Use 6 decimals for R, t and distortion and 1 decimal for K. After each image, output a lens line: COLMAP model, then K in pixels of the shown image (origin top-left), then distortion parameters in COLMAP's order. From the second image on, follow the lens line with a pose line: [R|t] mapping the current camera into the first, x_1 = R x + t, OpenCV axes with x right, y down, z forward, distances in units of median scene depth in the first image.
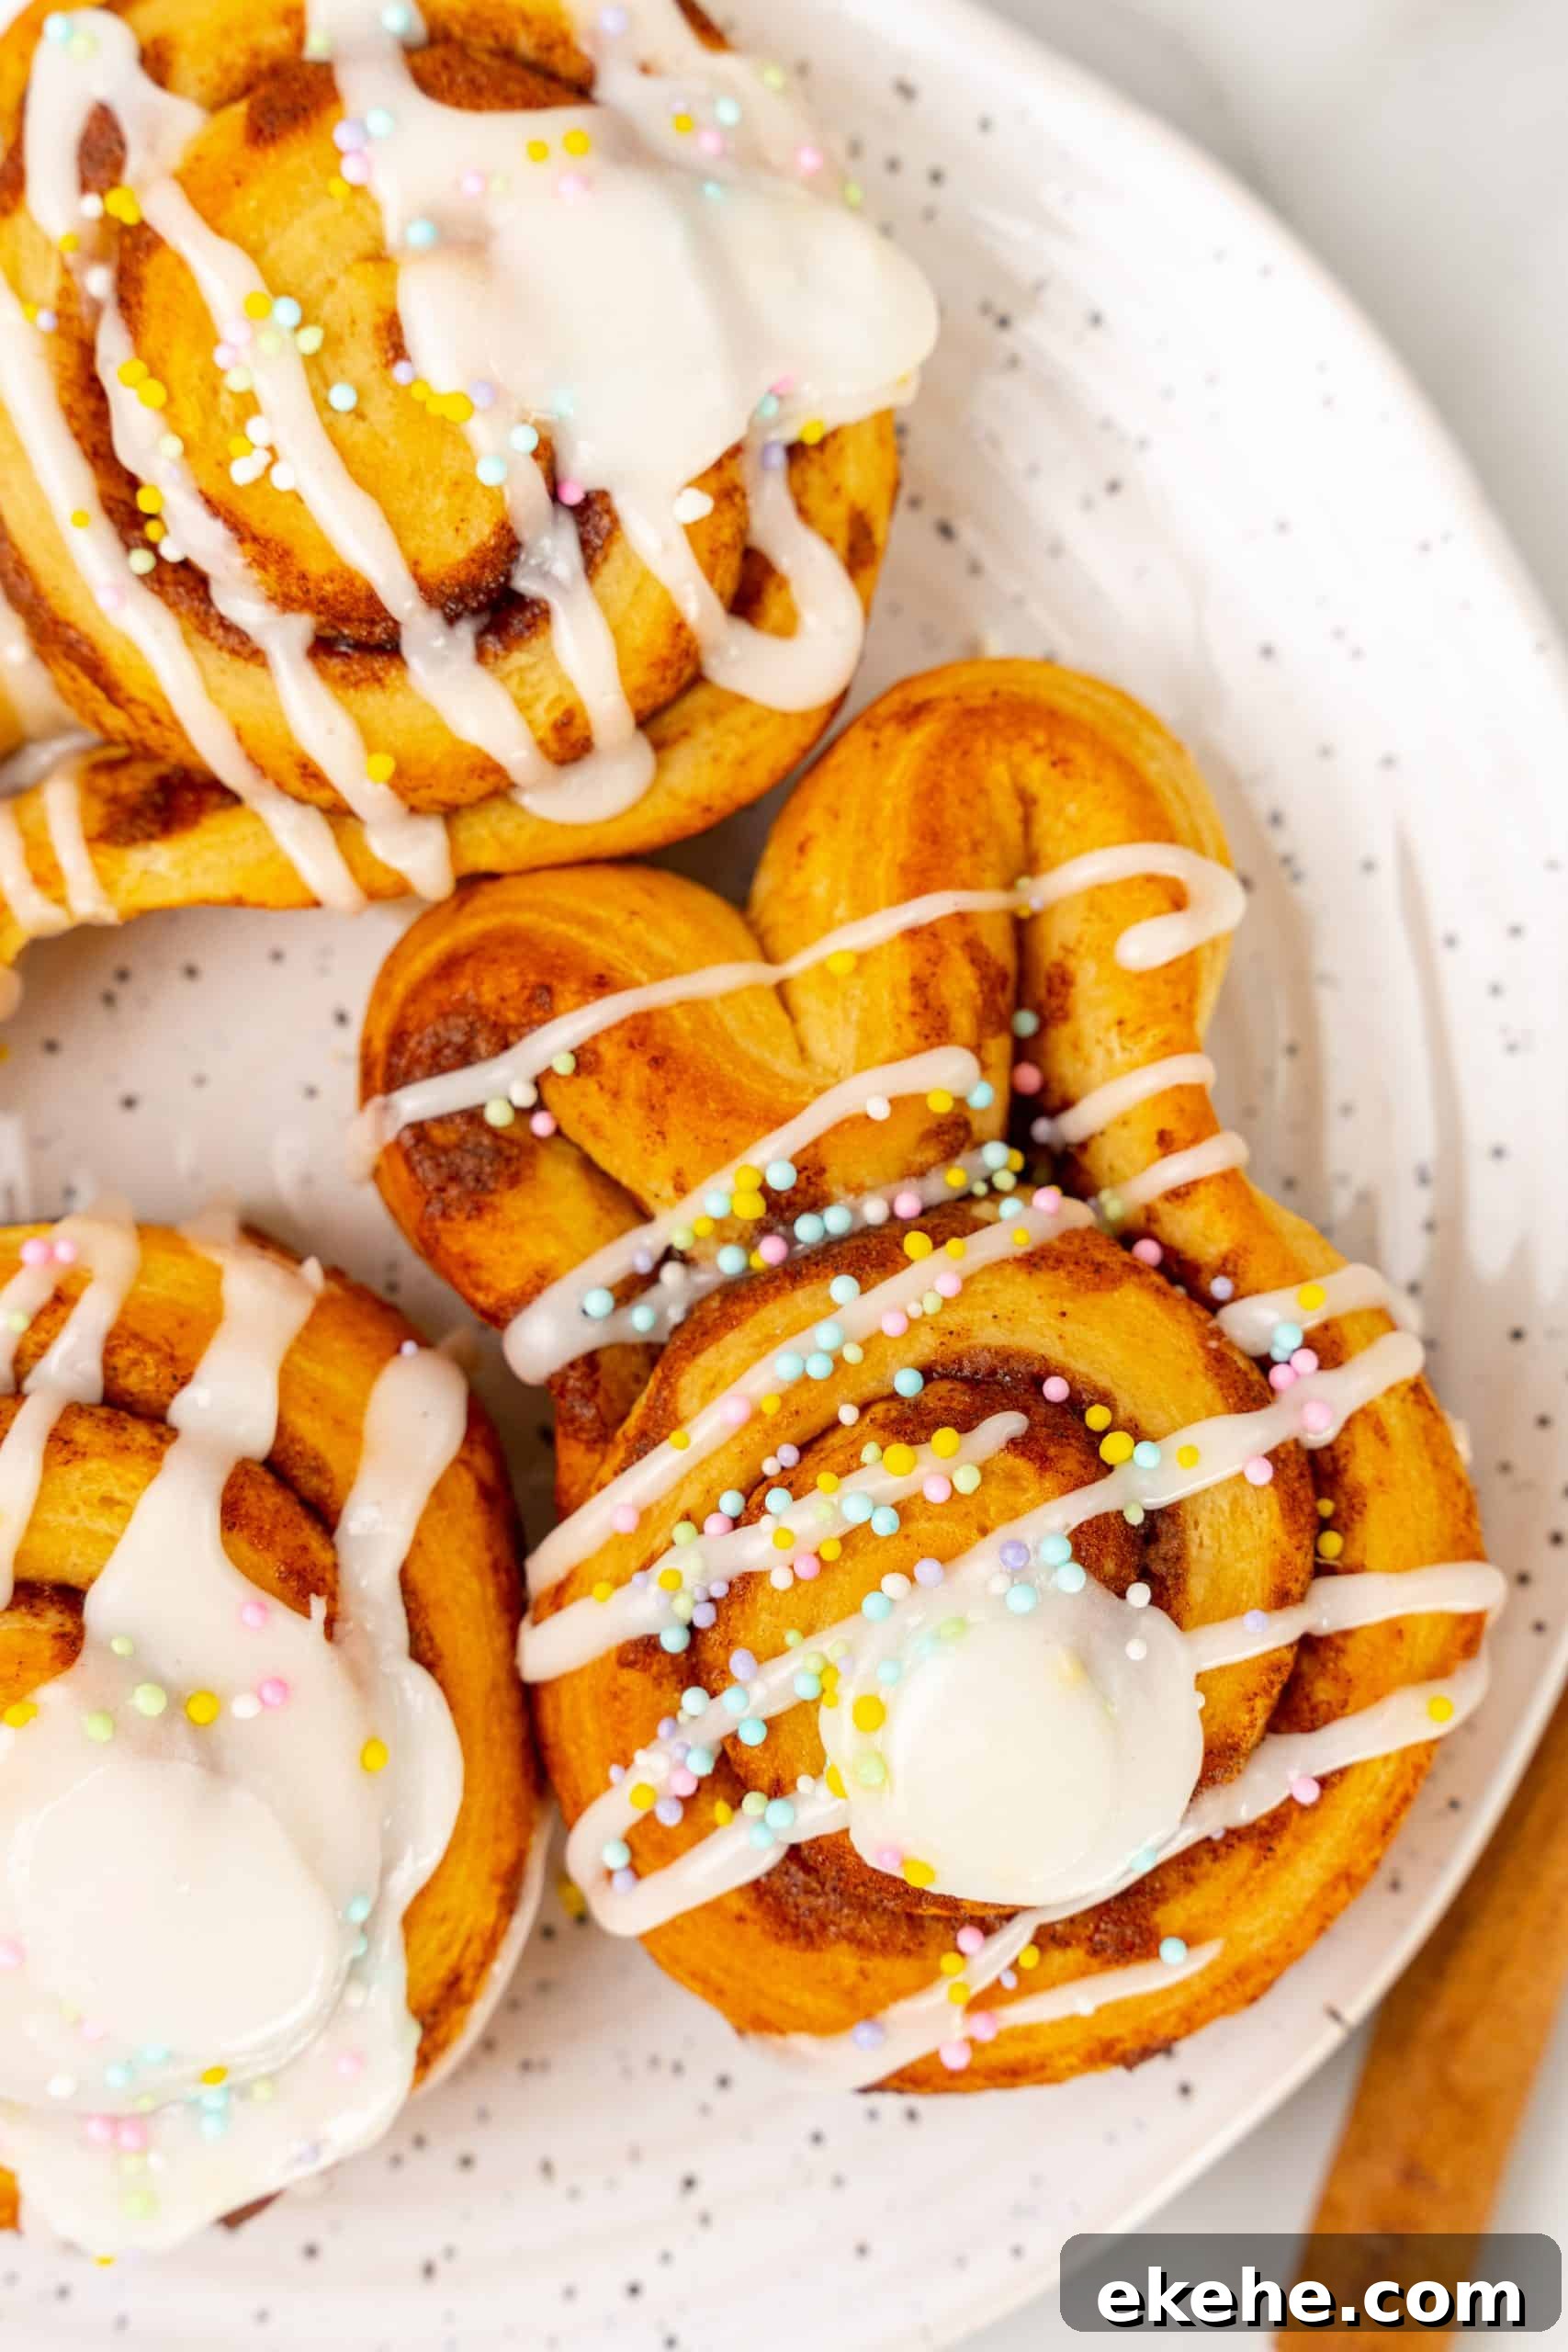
lens RADIAL K [[4214.7, 0, 785.9], [0, 4214.7, 1157.9], [0, 0, 1]] dist [0.016169, 0.000000]
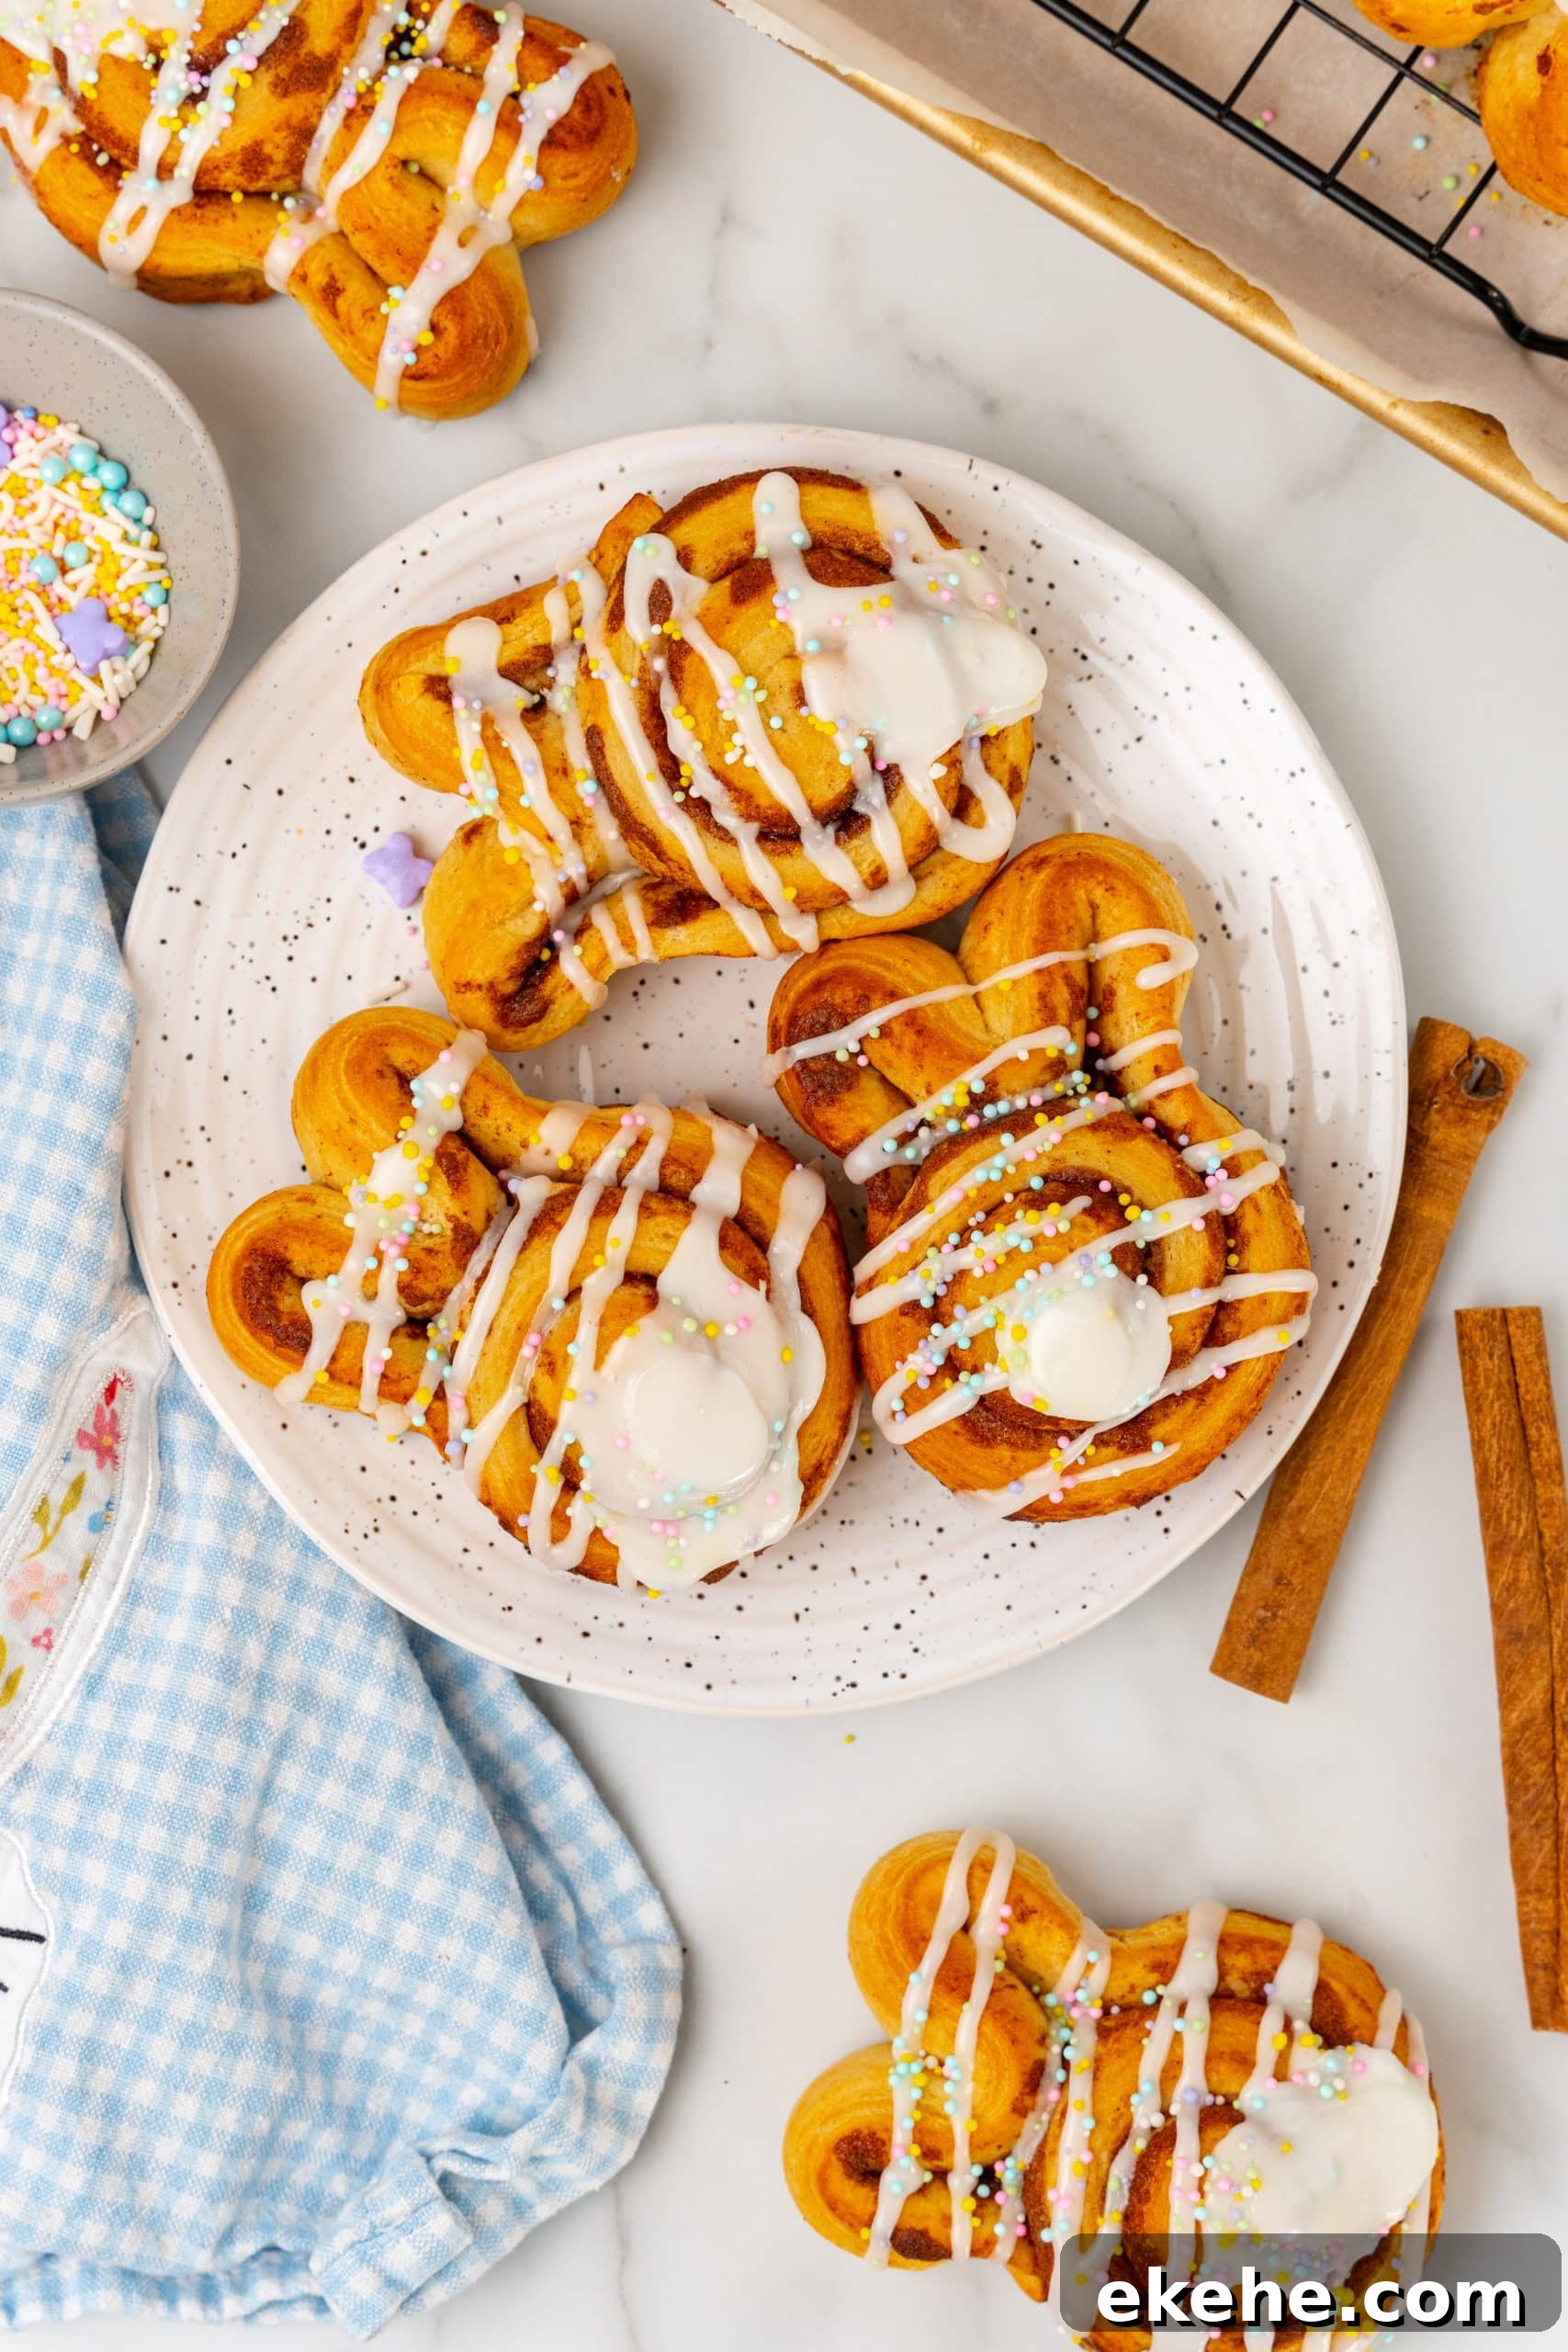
lens RADIAL K [[4214.7, 0, 790.4], [0, 4214.7, 1180.6], [0, 0, 1]] dist [0.016169, 0.000000]
pose [[0.999876, 0.005578, -0.014718, -0.063922], [-0.005051, 0.999353, 0.035602, -0.023456], [0.014907, -0.035523, 0.999258, -1.132854]]
